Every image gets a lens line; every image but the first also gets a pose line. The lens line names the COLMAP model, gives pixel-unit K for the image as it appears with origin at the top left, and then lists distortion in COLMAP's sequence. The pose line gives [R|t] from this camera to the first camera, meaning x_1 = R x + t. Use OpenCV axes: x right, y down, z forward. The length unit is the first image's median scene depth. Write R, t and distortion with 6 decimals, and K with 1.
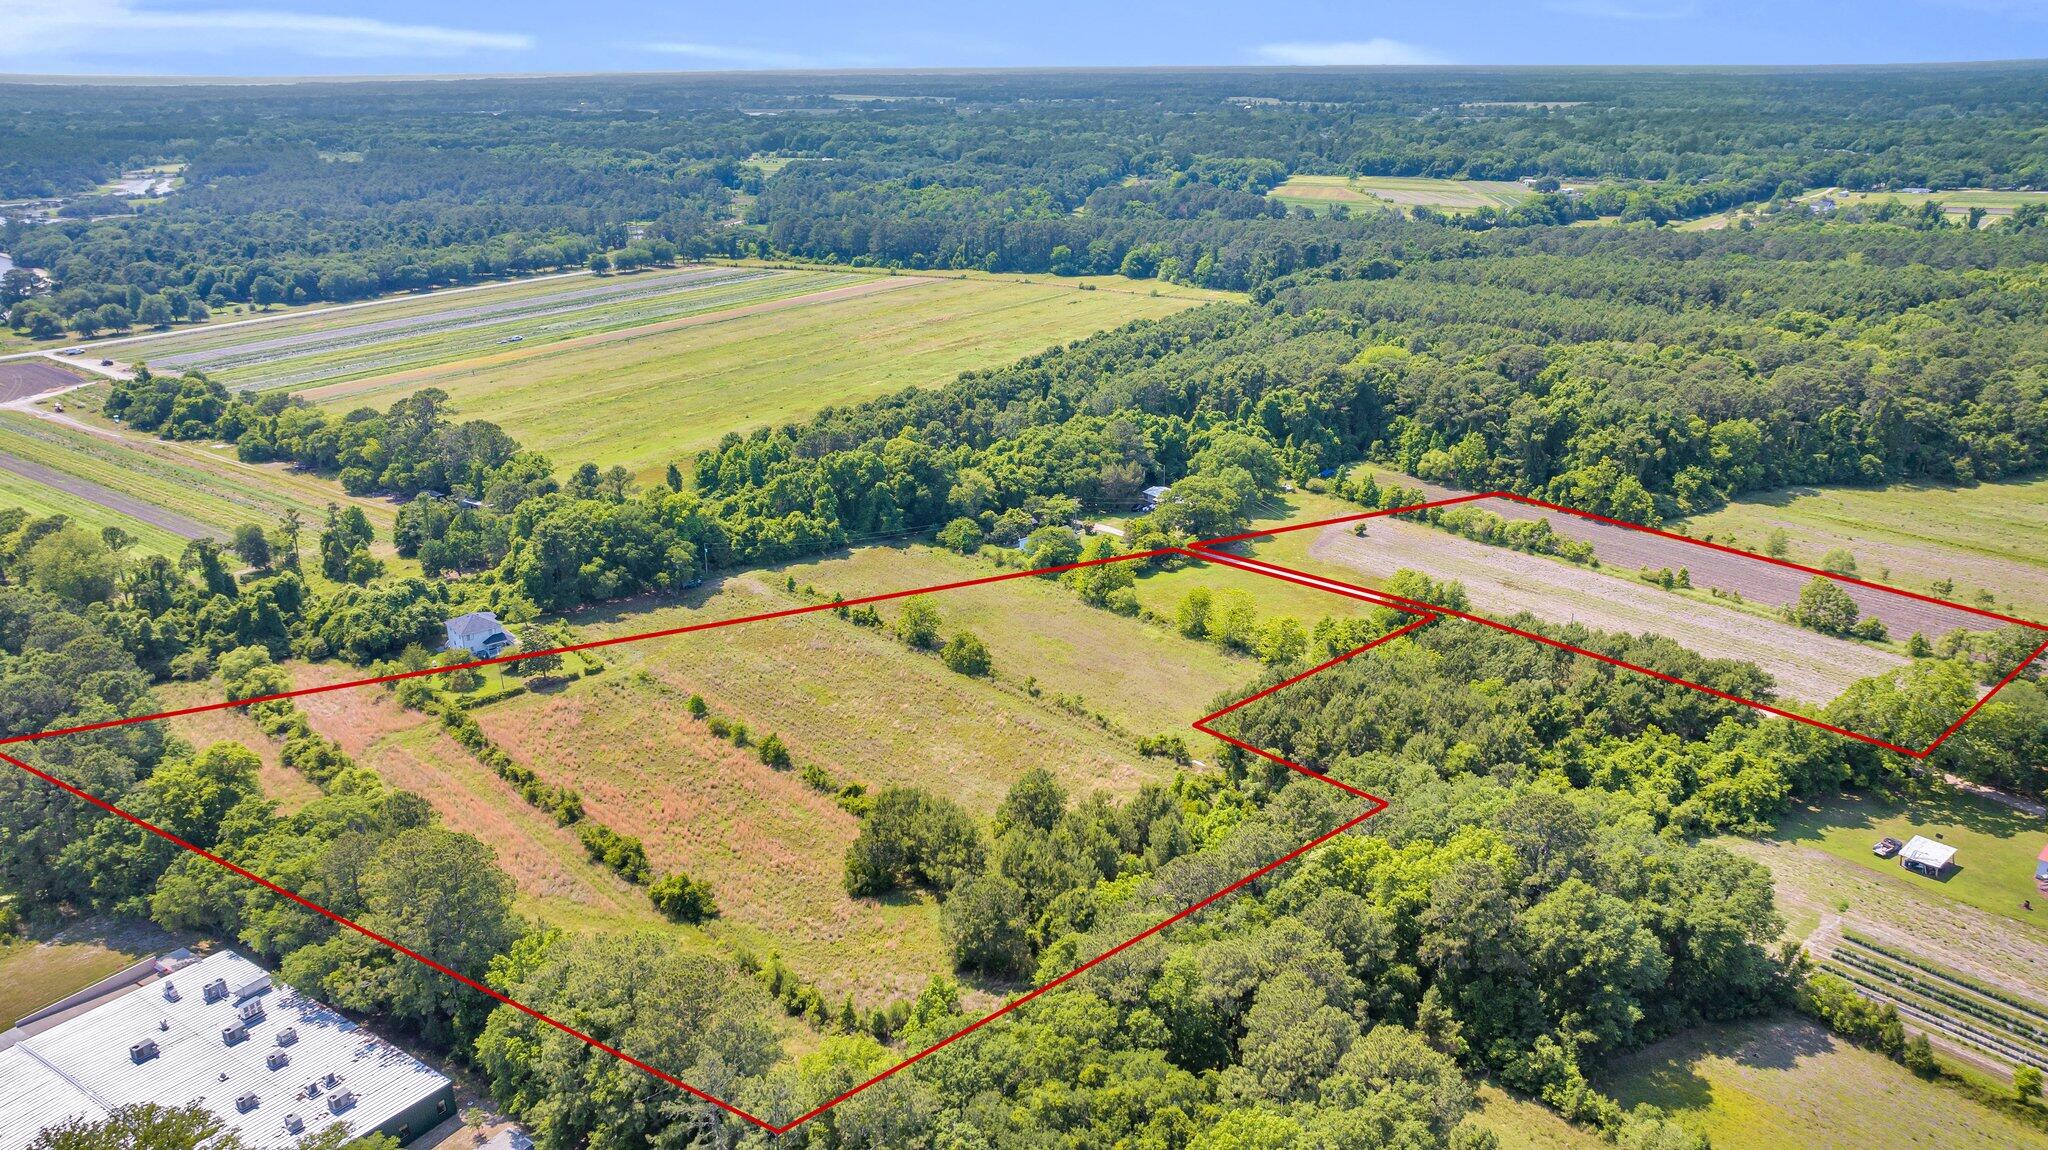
lens RADIAL K [[1446.1, 0, 1028.8], [0, 1446.1, 574.5], [0, 0, 1]] dist [-0.035240, 0.035514]
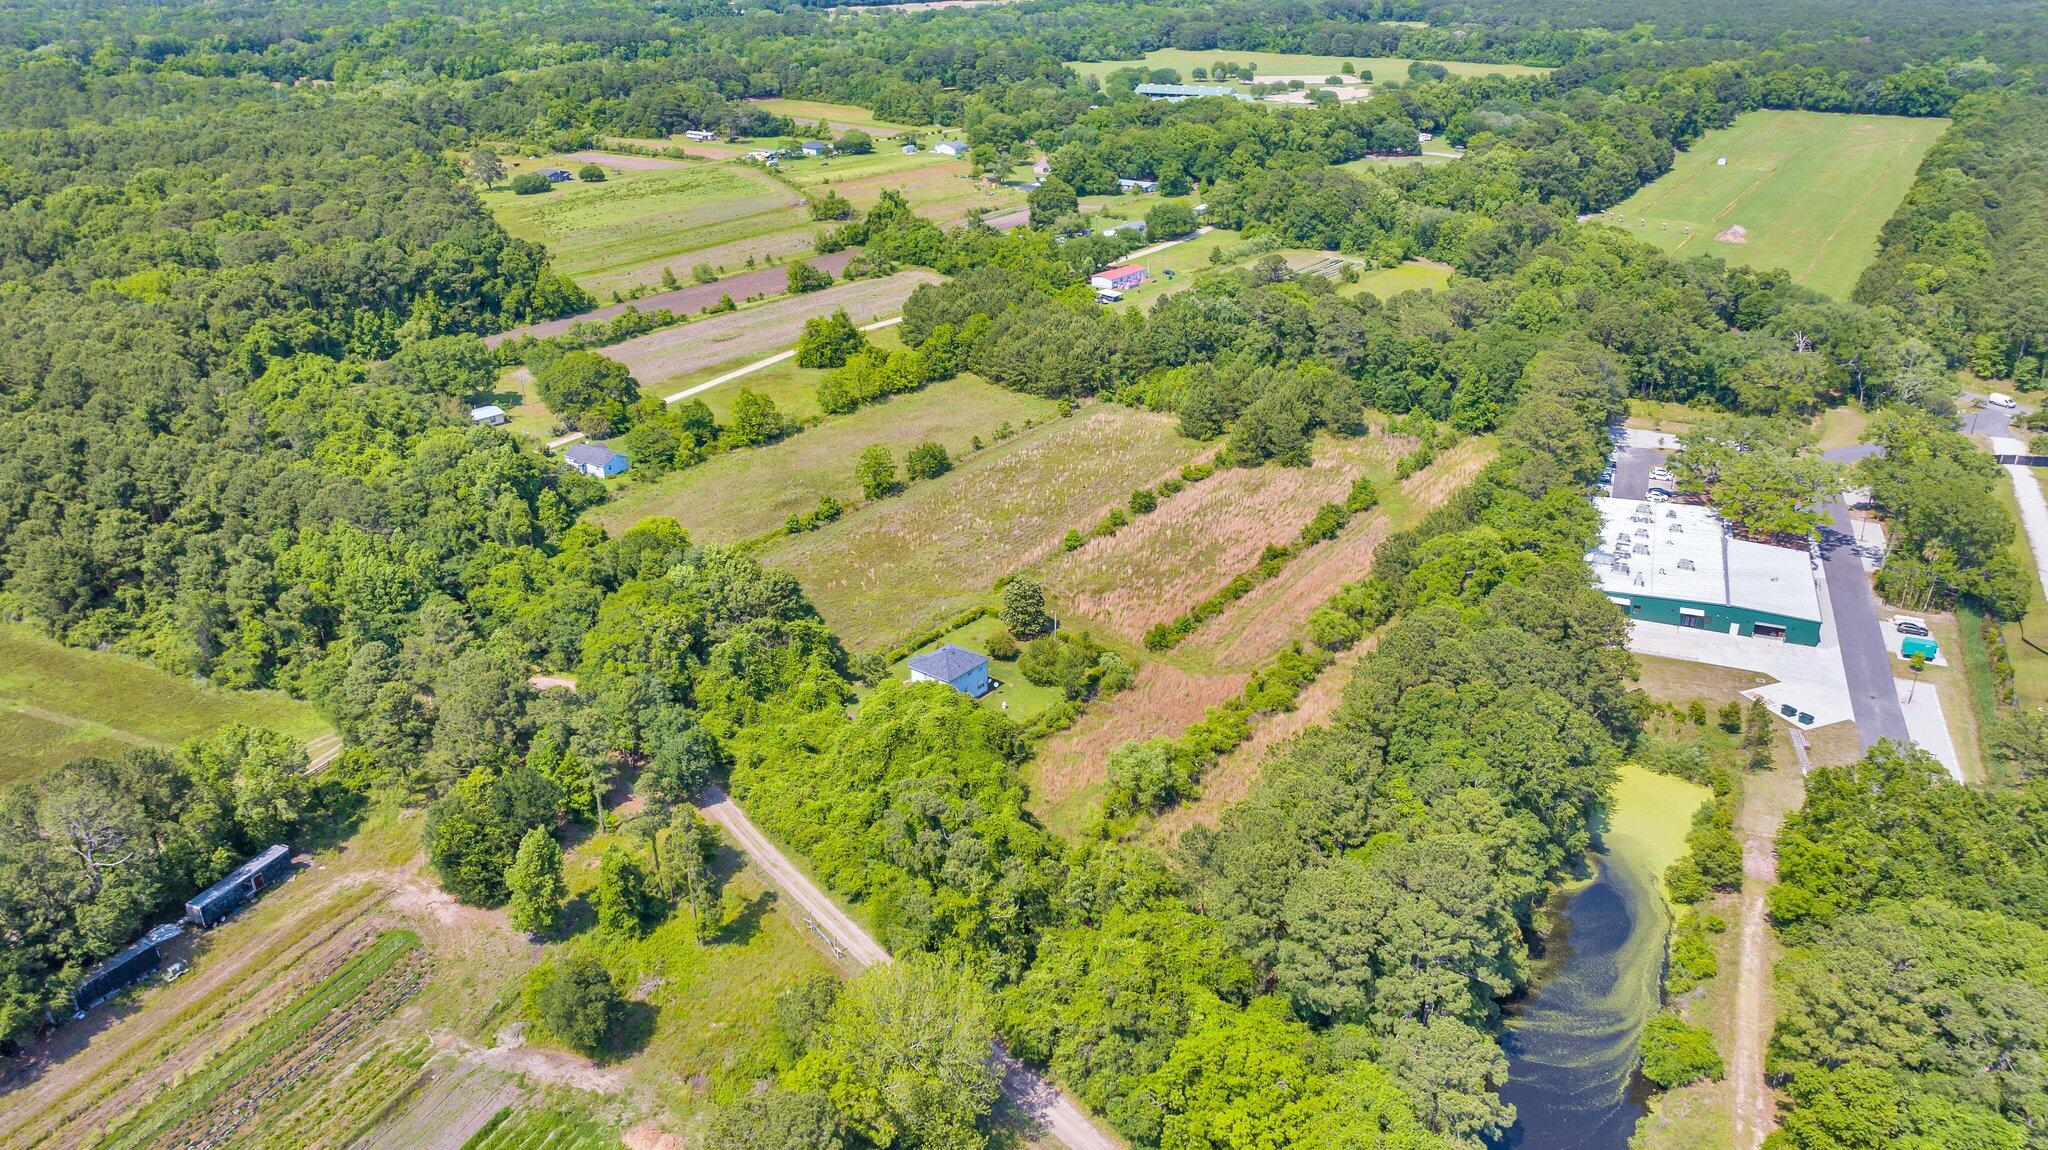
lens RADIAL K [[1444.3, 0, 1027.1], [0, 1444.3, 577.6], [0, 0, 1]] dist [-0.030880, 0.037145]
pose [[-0.195759, -0.399657, 0.895518, -0.430252], [0.332825, 0.831908, 0.444024, -0.133665], [-0.922446, 0.384972, -0.029838, 0.392373]]
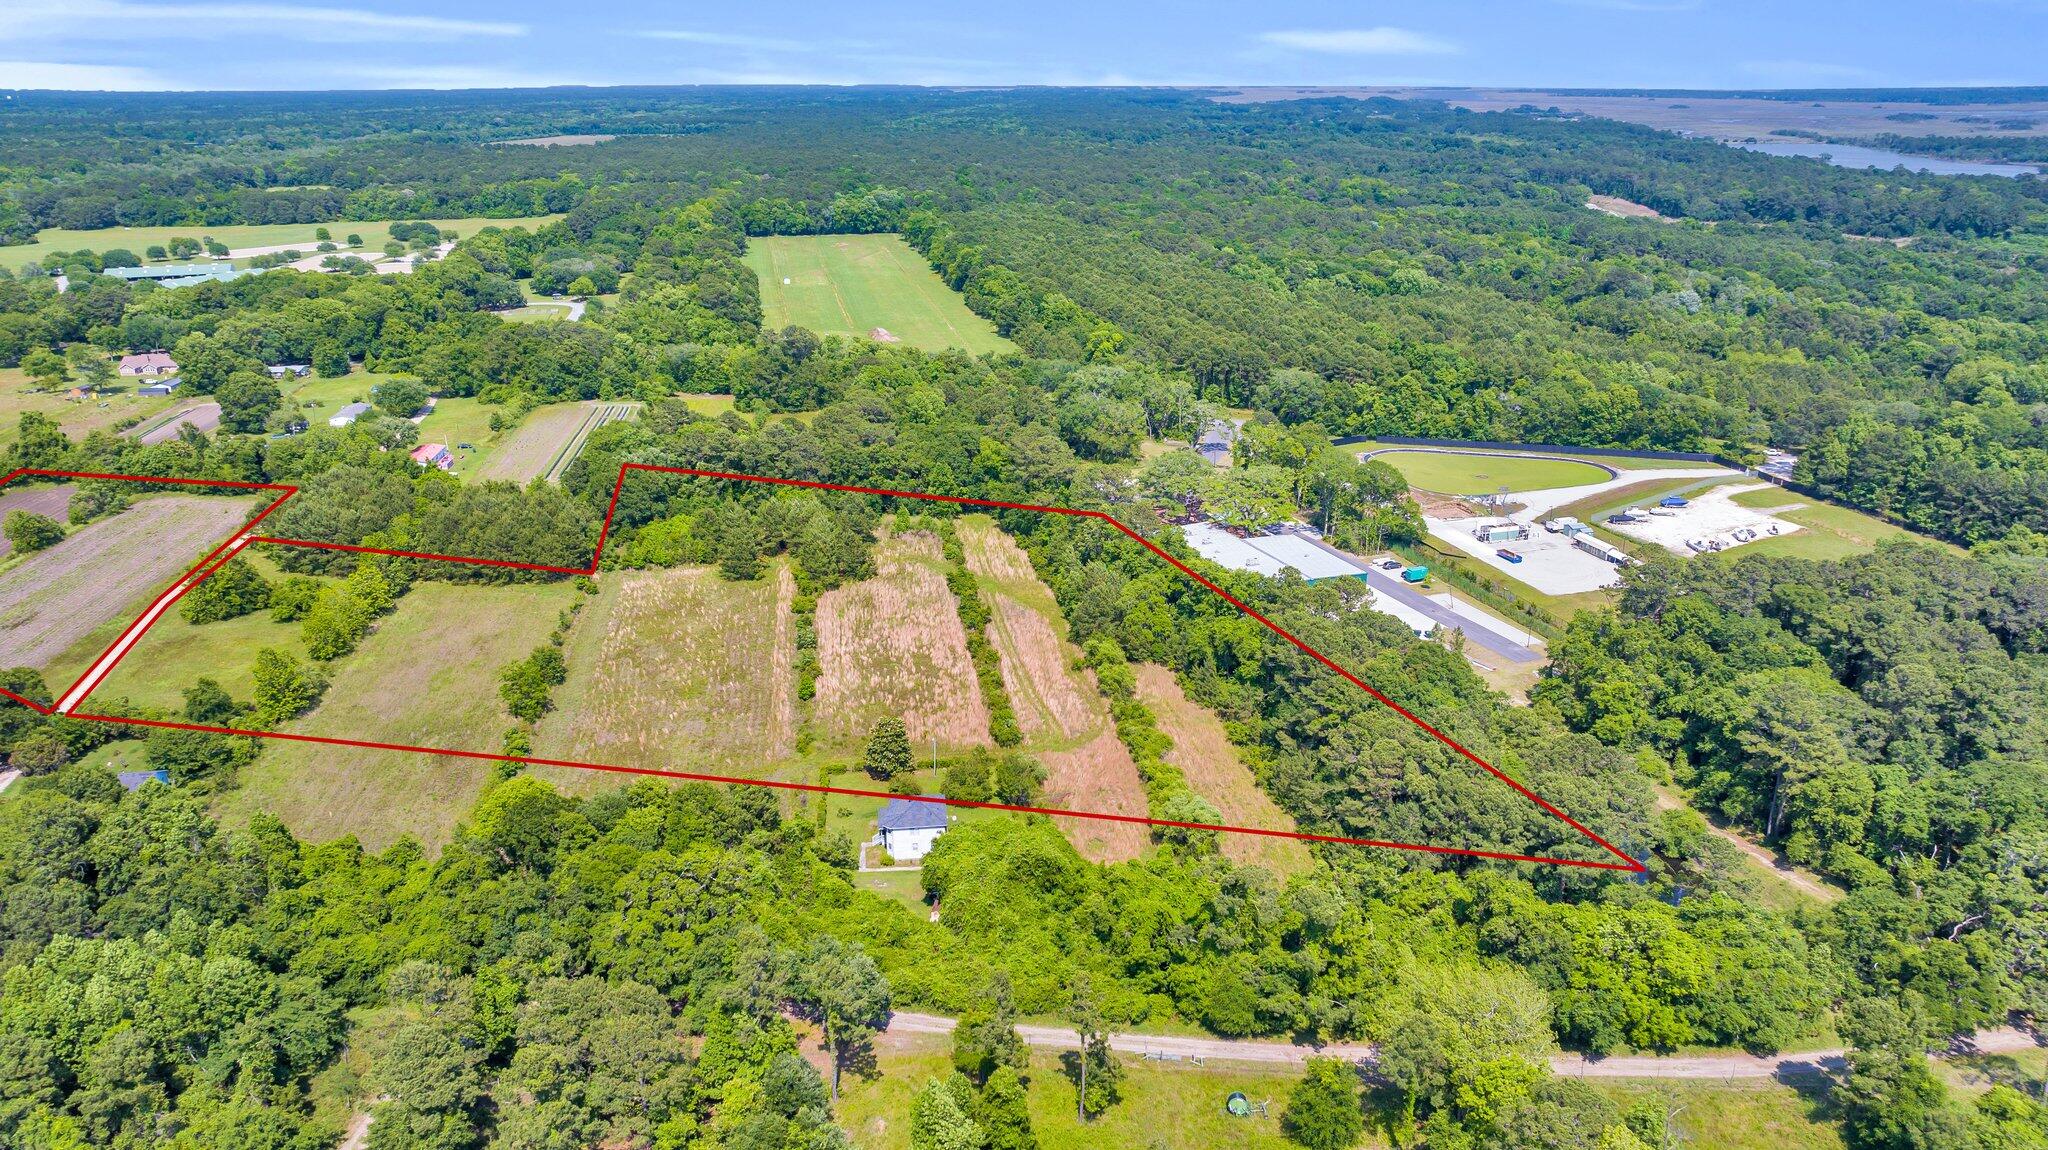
lens RADIAL K [[1444.3, 0, 1027.1], [0, 1444.3, 577.6], [0, 0, 1]] dist [-0.030880, 0.037145]
pose [[-0.827968, -0.171613, 0.533871, -0.327914], [0.200345, 0.798668, 0.567443, -0.192220], [-0.523766, 0.576783, -0.626889, 0.555052]]
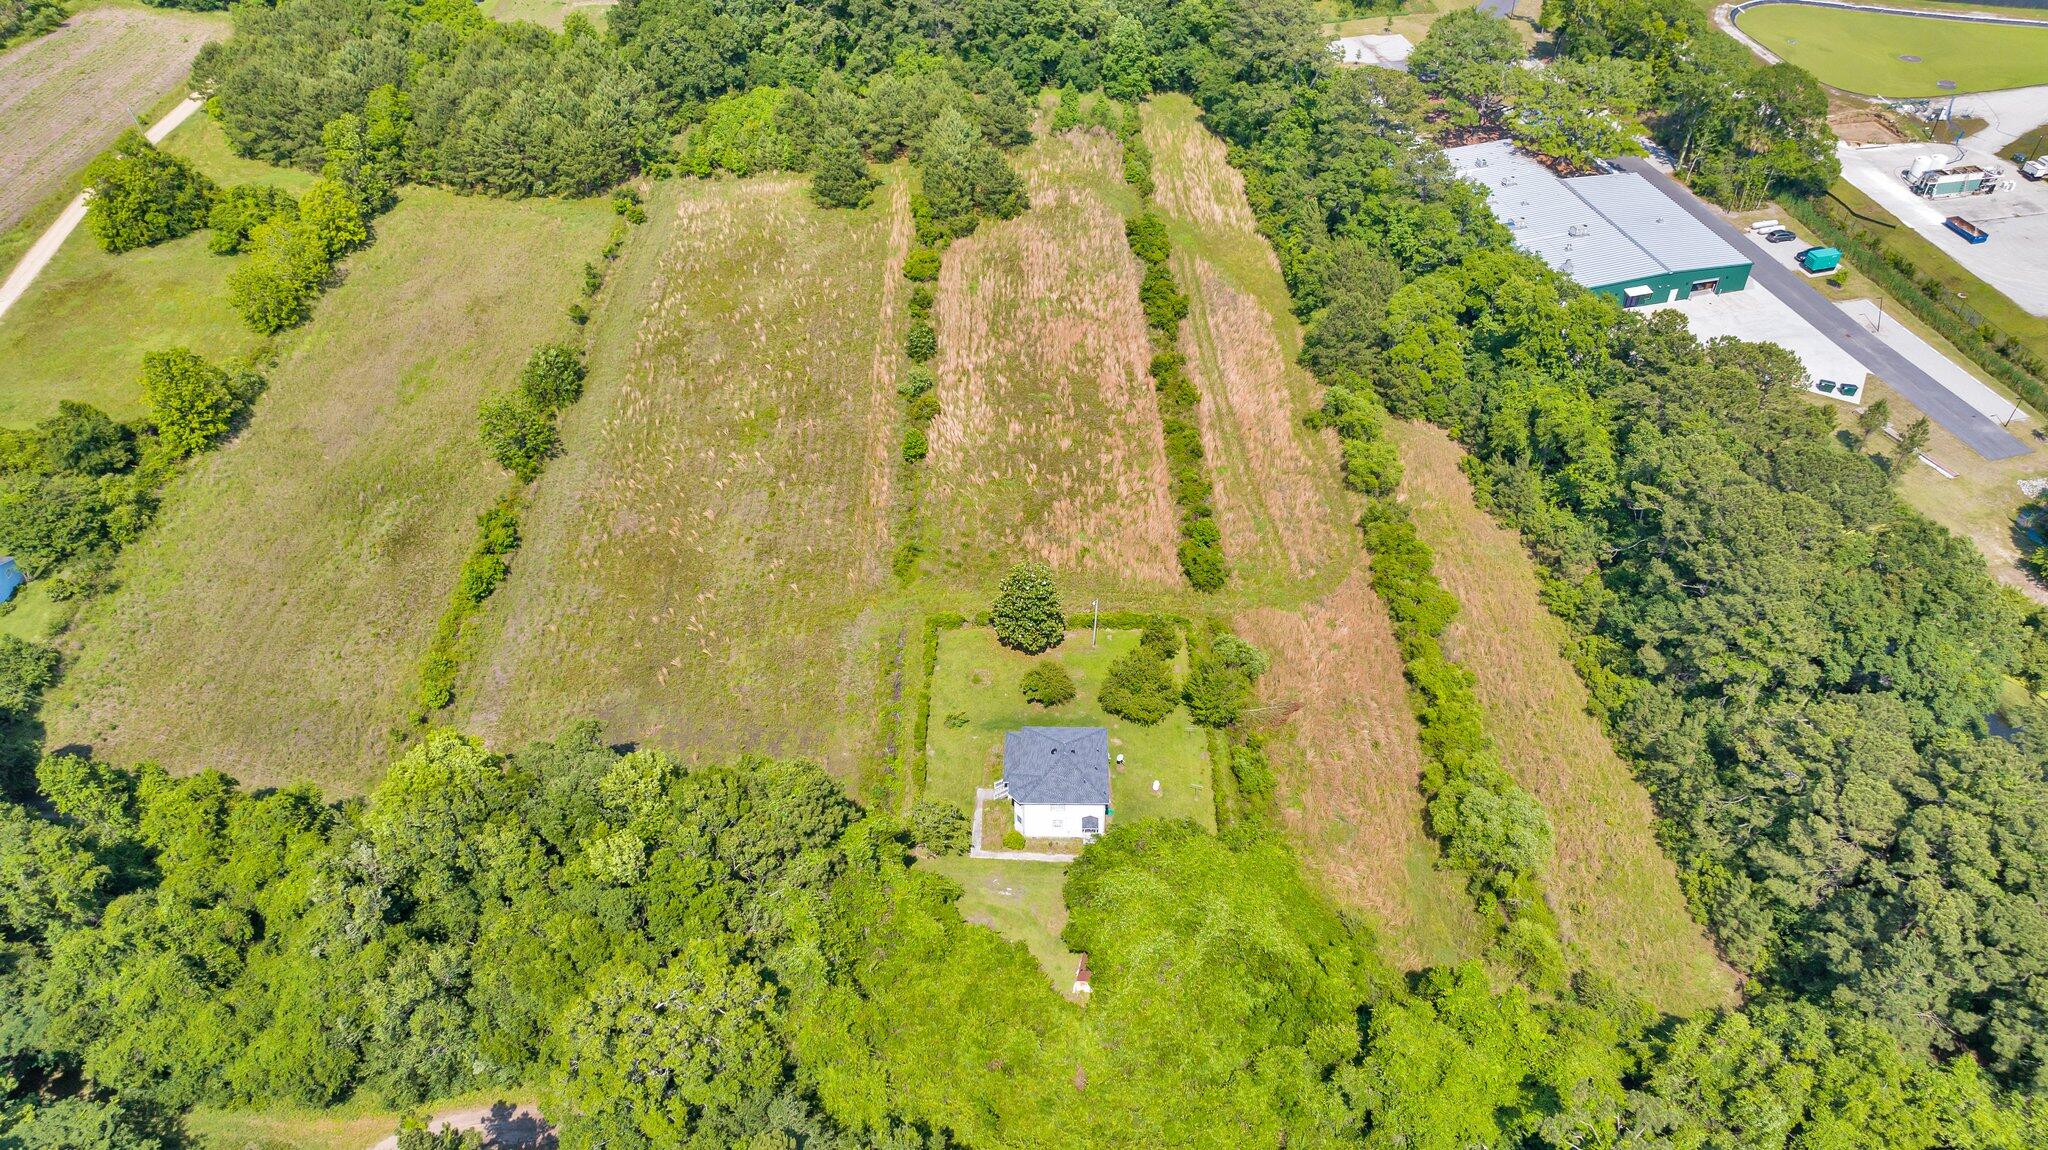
lens RADIAL K [[1446.1, 0, 1028.8], [0, 1446.1, 574.5], [0, 0, 1]] dist [-0.035240, 0.035514]
pose [[-0.755380, -0.423446, 0.500095, -0.238862], [0.230661, 0.542506, 0.807764, -0.158977], [-0.613349, 0.725521, -0.312126, 0.450777]]
